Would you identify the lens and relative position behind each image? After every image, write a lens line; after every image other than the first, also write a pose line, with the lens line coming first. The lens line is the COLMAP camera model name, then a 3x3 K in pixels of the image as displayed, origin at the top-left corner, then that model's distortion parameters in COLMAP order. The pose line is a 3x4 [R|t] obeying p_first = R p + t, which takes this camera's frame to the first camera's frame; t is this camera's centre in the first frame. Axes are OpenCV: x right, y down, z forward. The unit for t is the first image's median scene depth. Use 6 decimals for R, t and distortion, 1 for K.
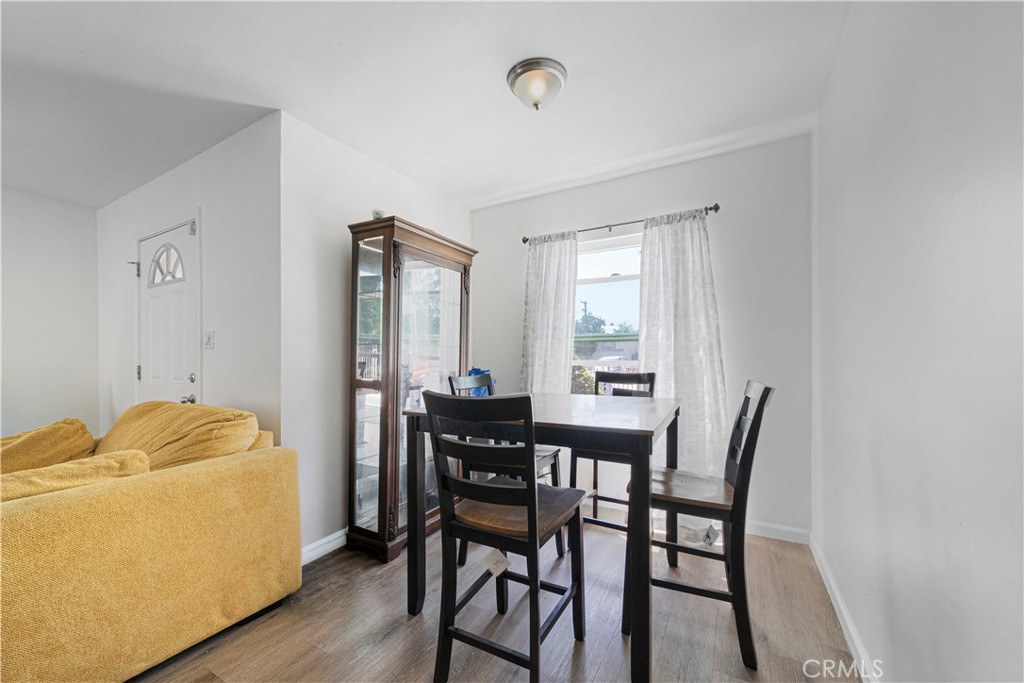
lens RADIAL K [[391.7, 0, 501.8], [0, 391.7, 352.9], [0, 0, 1]] dist [-0.009570, 0.000018]
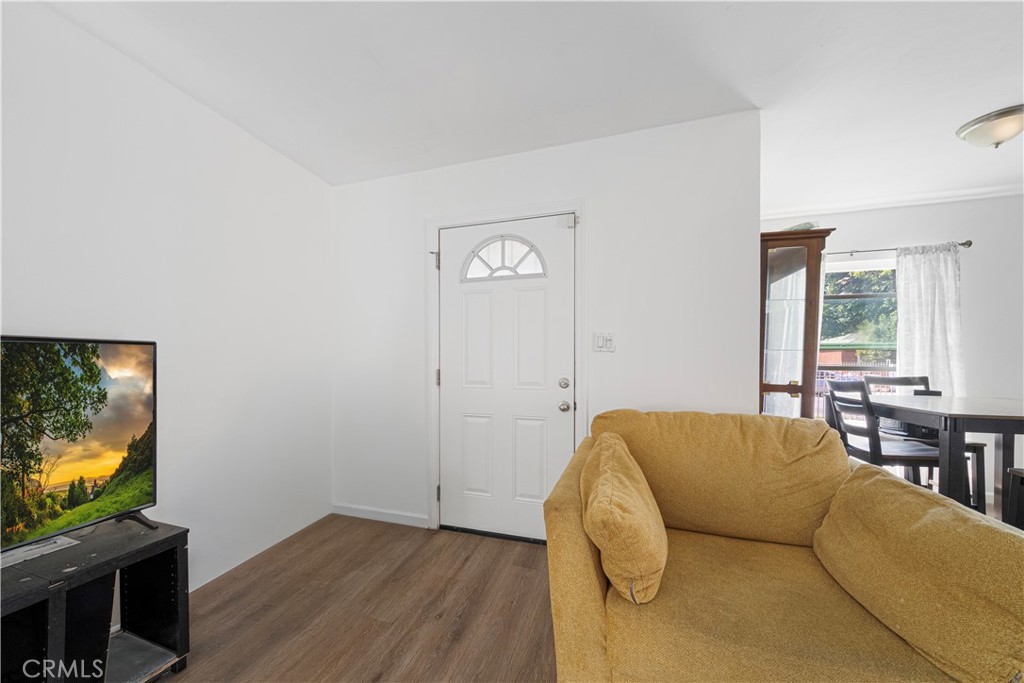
lens RADIAL K [[356.3, 0, 511.1], [0, 356.3, 363.7], [0, 0, 1]] dist [-0.000024, -0.000076]
pose [[0.976102, 0.006187, 0.217225, -1.133250], [-0.009431, 0.999859, 0.013900, 0.007411], [-0.217108, -0.015617, 0.976023, 0.206219]]
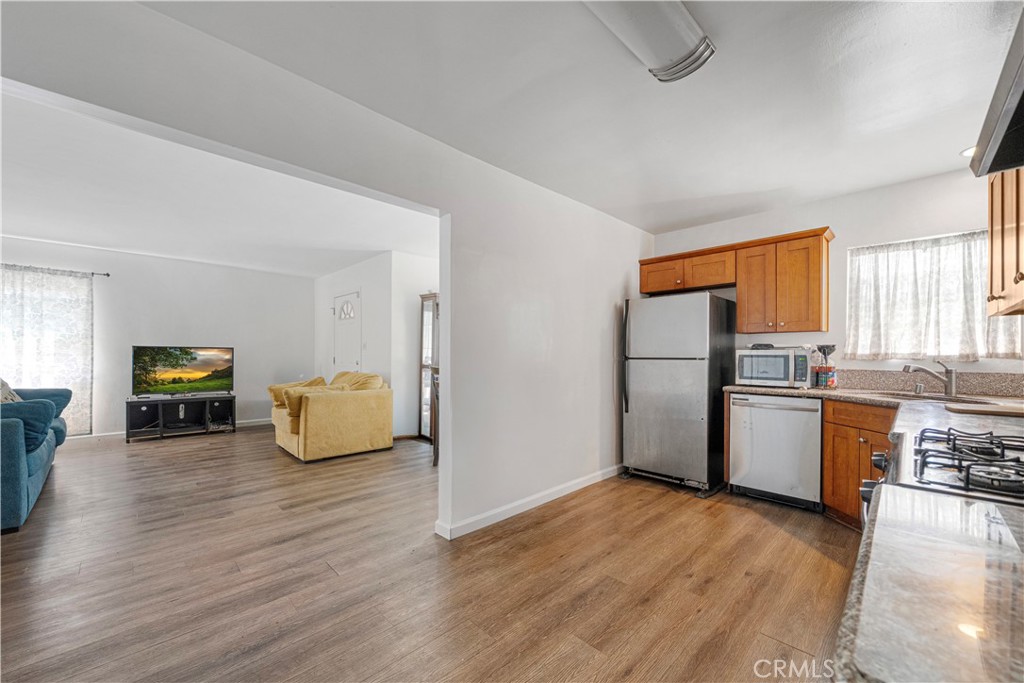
lens RADIAL K [[391.7, 0, 501.8], [0, 391.7, 352.9], [0, 0, 1]] dist [-0.009570, 0.000018]
pose [[0.960605, 0.010447, -0.277721, 0.666666], [-0.009473, 0.999943, 0.004848, -0.011264], [0.277756, -0.002026, 0.960650, -0.992615]]
